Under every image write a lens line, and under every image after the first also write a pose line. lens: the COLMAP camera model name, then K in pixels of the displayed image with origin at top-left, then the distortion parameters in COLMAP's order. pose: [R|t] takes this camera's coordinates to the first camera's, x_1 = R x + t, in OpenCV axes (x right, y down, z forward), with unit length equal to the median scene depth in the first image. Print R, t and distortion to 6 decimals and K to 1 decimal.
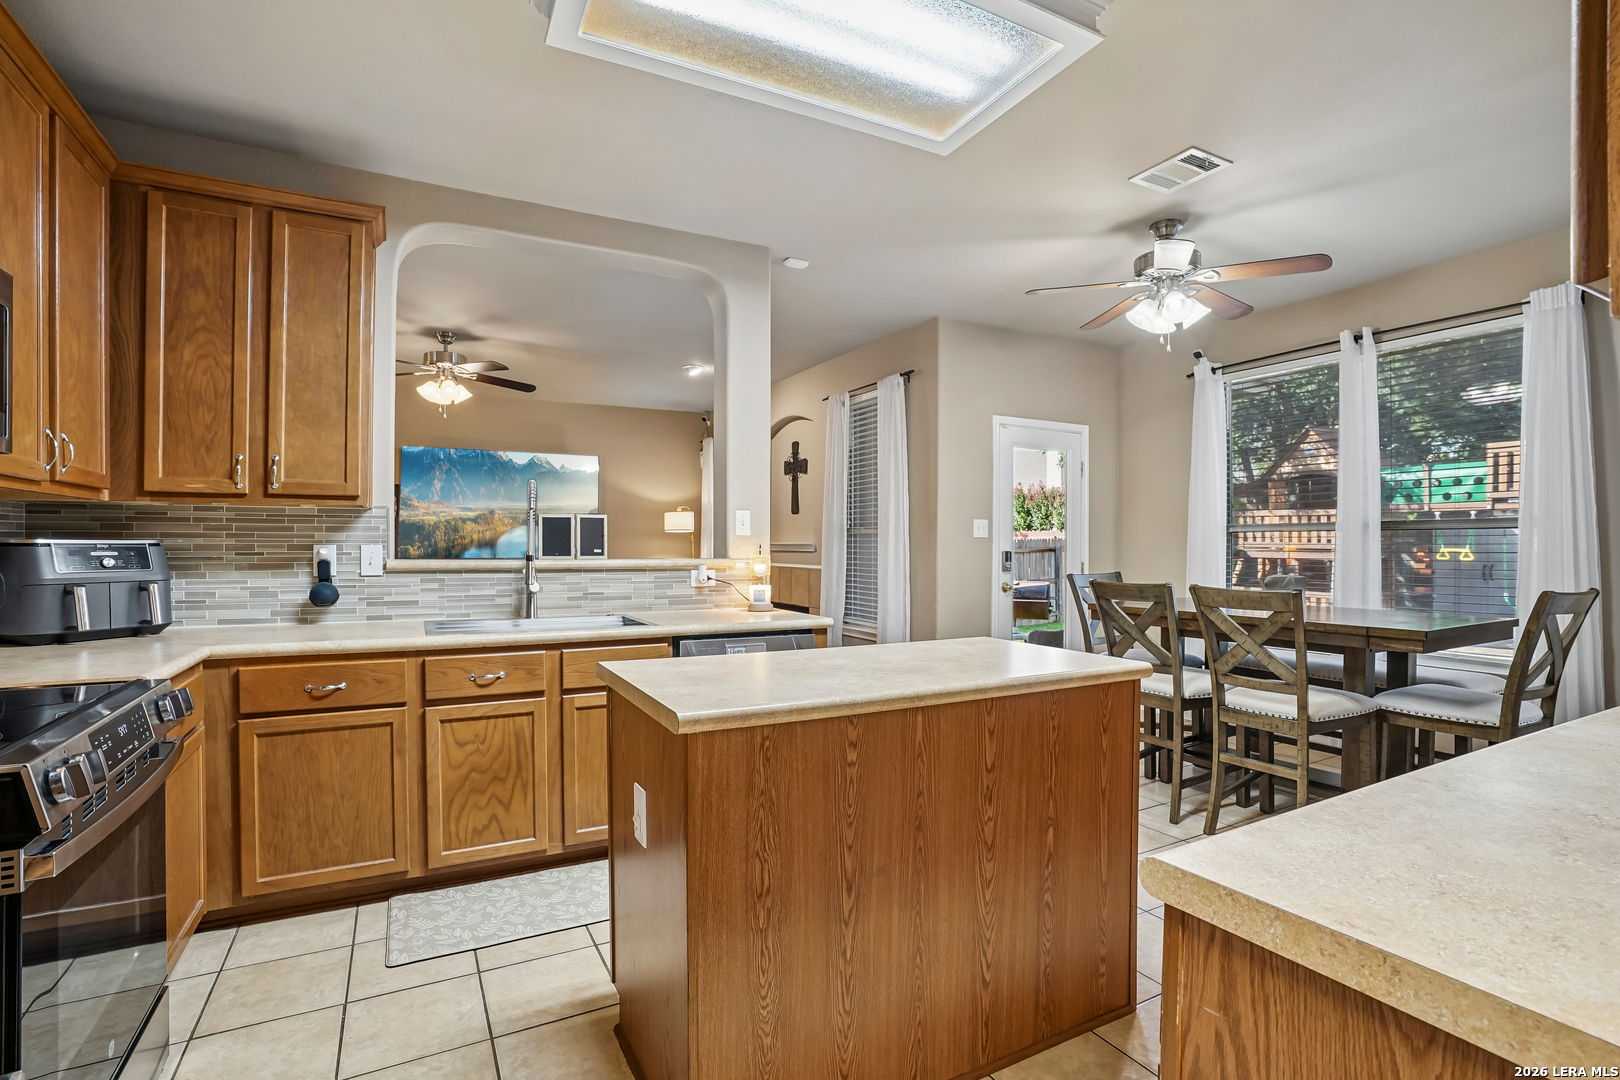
lens RADIAL K [[771.6, 0, 806.5], [0, 771.6, 532.1], [0, 0, 1]] dist [-0.001637, -0.000234]
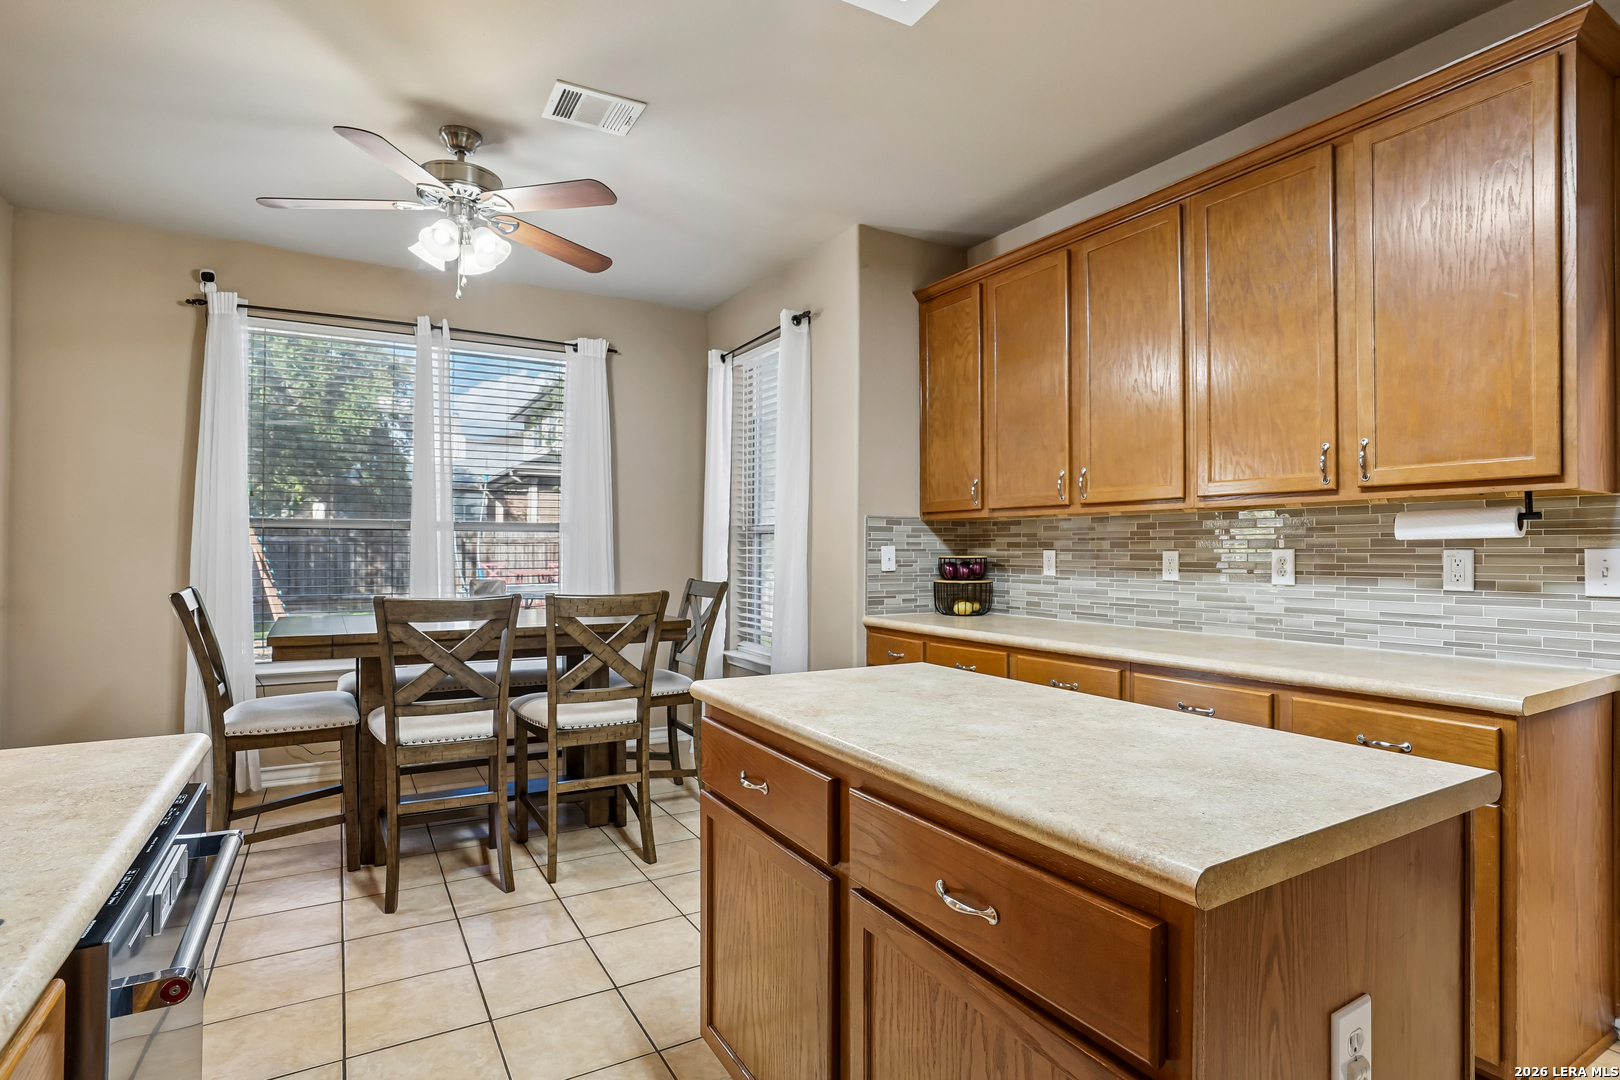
lens RADIAL K [[827.6, 0, 810.0], [0, 827.6, 540.0], [0, 0, 1]] dist [-0.001808, -0.000283]
pose [[-0.003950, 0.007807, 0.999962, -0.359225], [-0.019579, 0.999777, -0.007883, 0.010090], [-0.999801, -0.019609, -0.003796, 0.639333]]
